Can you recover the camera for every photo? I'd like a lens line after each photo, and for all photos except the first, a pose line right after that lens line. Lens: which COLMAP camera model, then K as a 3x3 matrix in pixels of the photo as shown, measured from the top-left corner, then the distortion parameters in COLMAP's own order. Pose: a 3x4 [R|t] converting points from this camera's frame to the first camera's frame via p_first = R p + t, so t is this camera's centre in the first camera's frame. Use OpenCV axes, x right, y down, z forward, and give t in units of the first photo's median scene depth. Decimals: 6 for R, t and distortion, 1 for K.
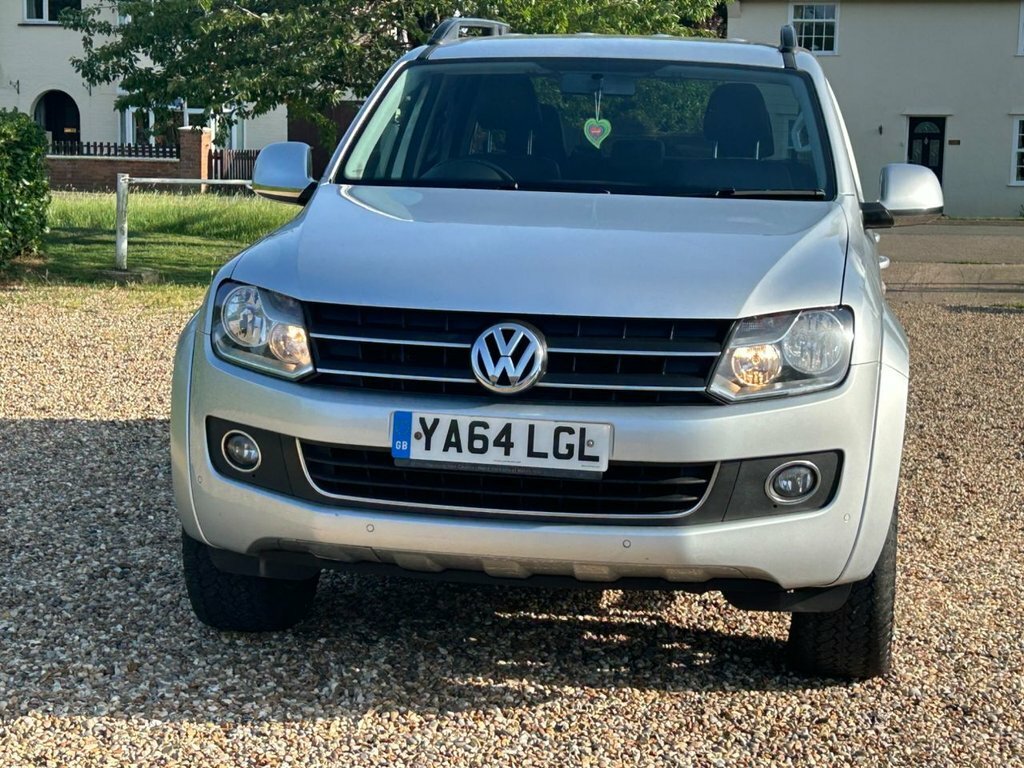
lens RADIAL K [[1838.4, 0, 512.0], [0, 1838.4, 384.0], [0, 0, 1]] dist [0.278248, -1.132966]
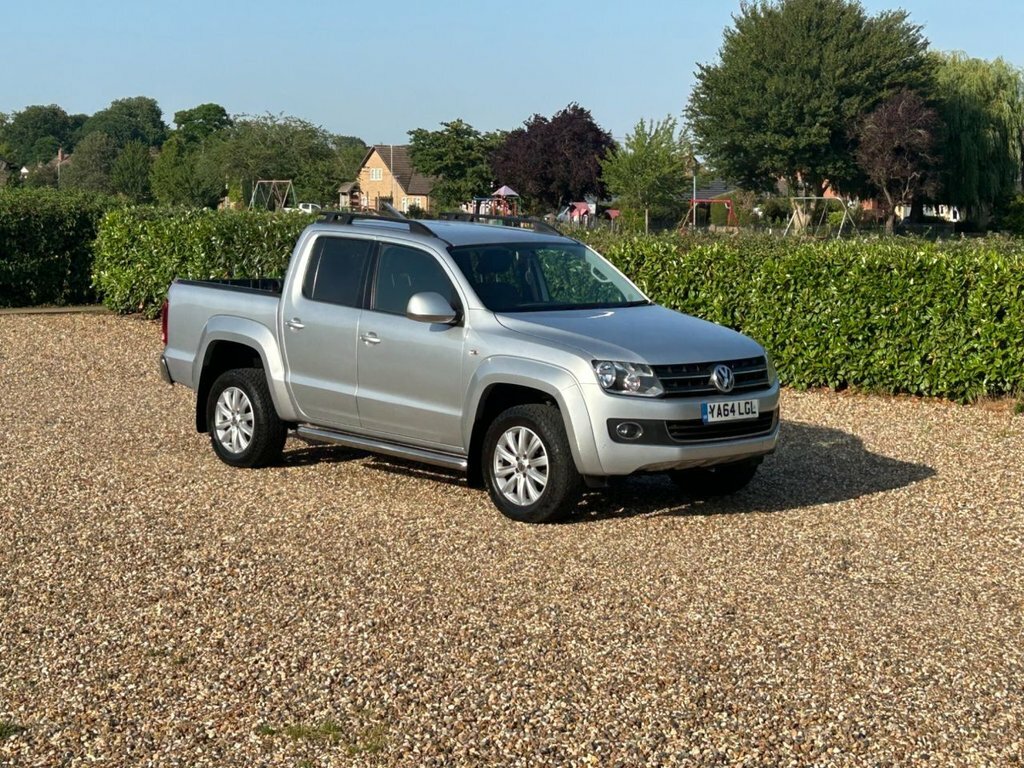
lens RADIAL K [[1838.4, 0, 512.0], [0, 1838.4, 384.0], [0, 0, 1]] dist [0.278248, -1.132966]
pose [[0.622470, -0.104842, 0.775589, -2.190911], [0.110812, 0.992810, 0.045269, -0.156199], [-0.774759, 0.057766, 0.629612, -0.392410]]
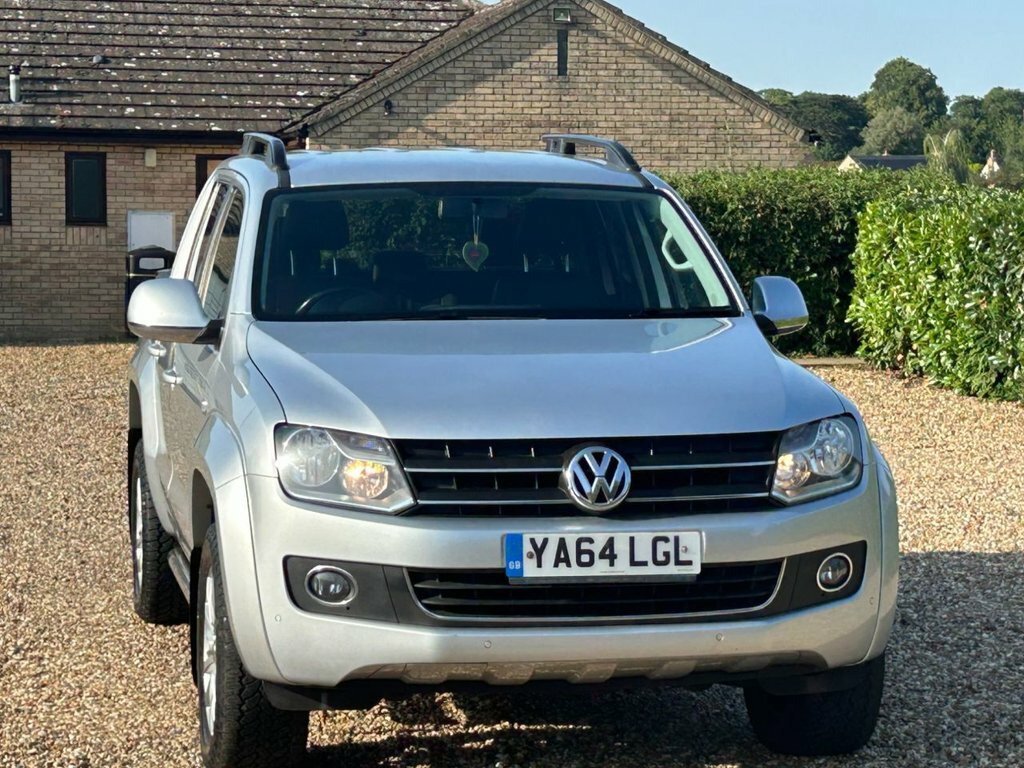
lens RADIAL K [[2795.1, 0, 512.0], [0, 2795.1, 384.0], [0, 0, 1]] dist [0.256406, -0.527703]
pose [[0.938695, -0.053790, 0.340525, -0.617970], [0.074023, 0.996163, -0.046695, 0.003937], [-0.336707, 0.069039, 0.939075, -0.553657]]
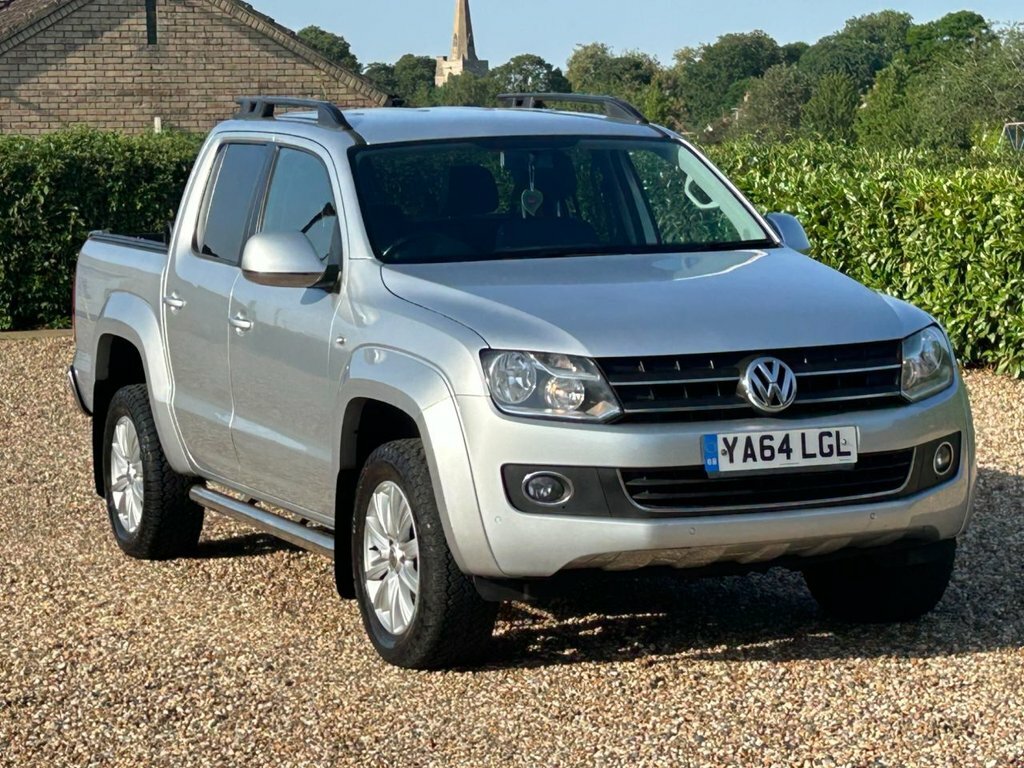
lens RADIAL K [[2795.1, 0, 512.0], [0, 2795.1, 384.0], [0, 0, 1]] dist [0.256406, -0.527703]
pose [[0.844910, -0.095511, 0.526312, -1.174231], [0.121766, 0.992440, -0.015376, -0.006362], [-0.520864, 0.077078, 0.850153, -0.551862]]
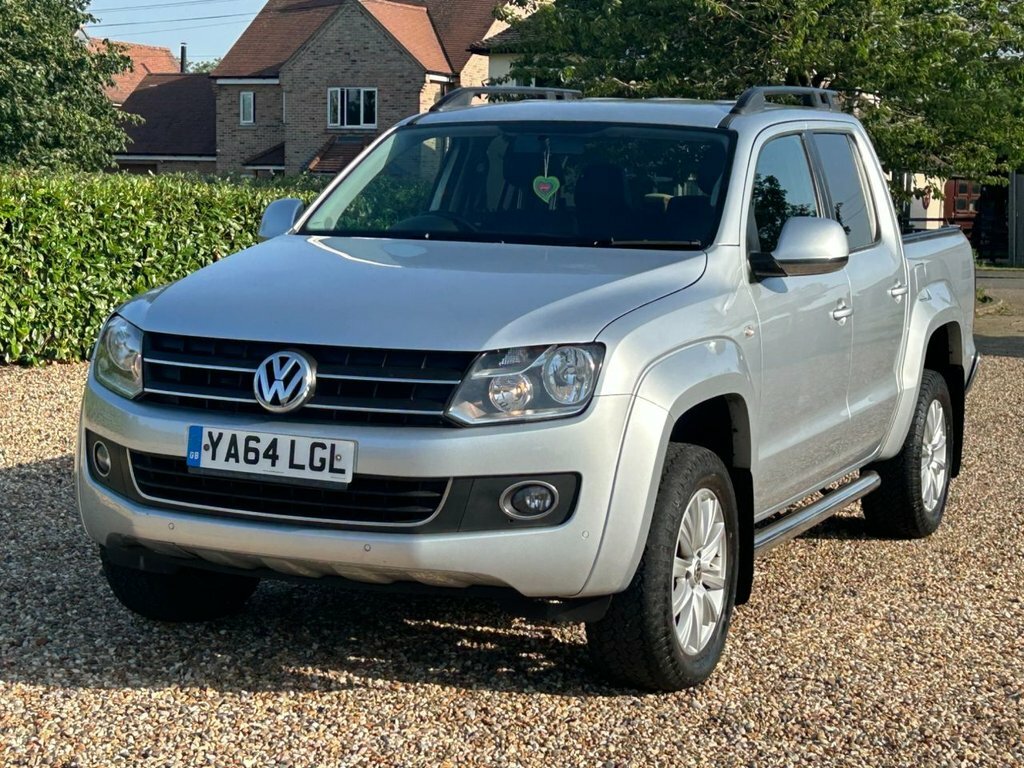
lens RADIAL K [[1838.4, 0, 512.0], [0, 1838.4, 384.0], [0, 0, 1]] dist [0.278248, -1.132966]
pose [[0.963347, 0.020858, -0.267446, 0.444910], [-0.029706, 0.999136, -0.029081, 0.016472], [0.266609, 0.035960, 0.963134, -0.071642]]
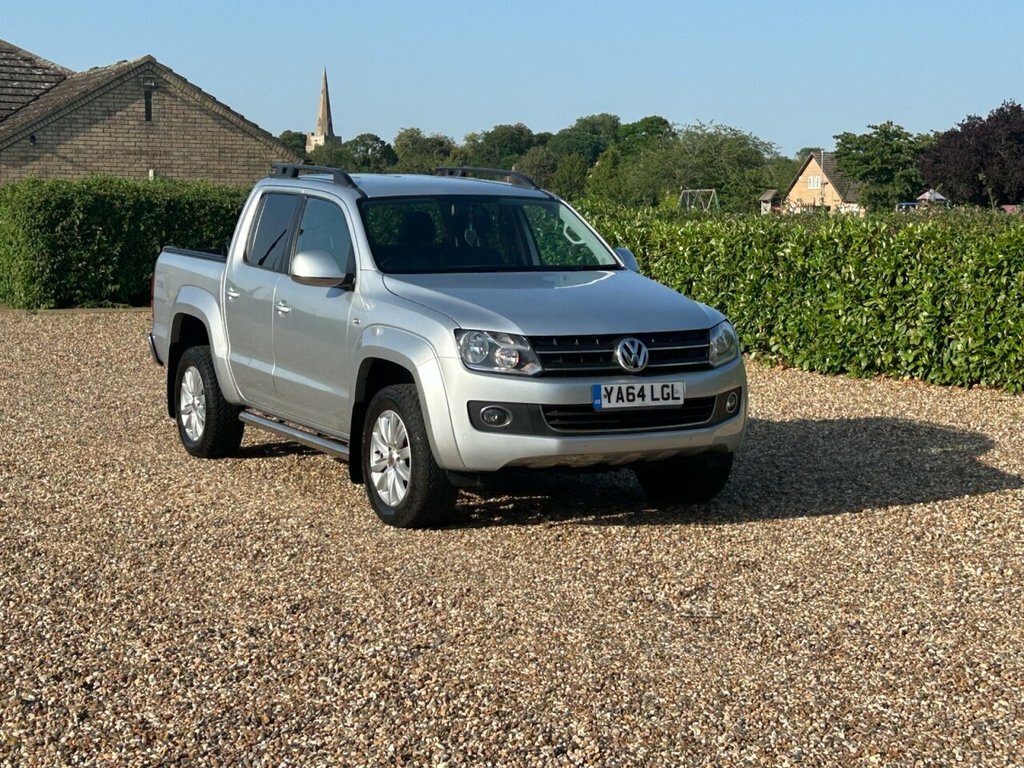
lens RADIAL K [[1838.4, 0, 512.0], [0, 1838.4, 384.0], [0, 0, 1]] dist [0.278248, -1.132966]
pose [[0.797804, -0.087317, 0.596560, -1.343934], [0.100798, 0.994848, 0.010813, -0.017571], [-0.594431, 0.051506, 0.802496, -0.569759]]
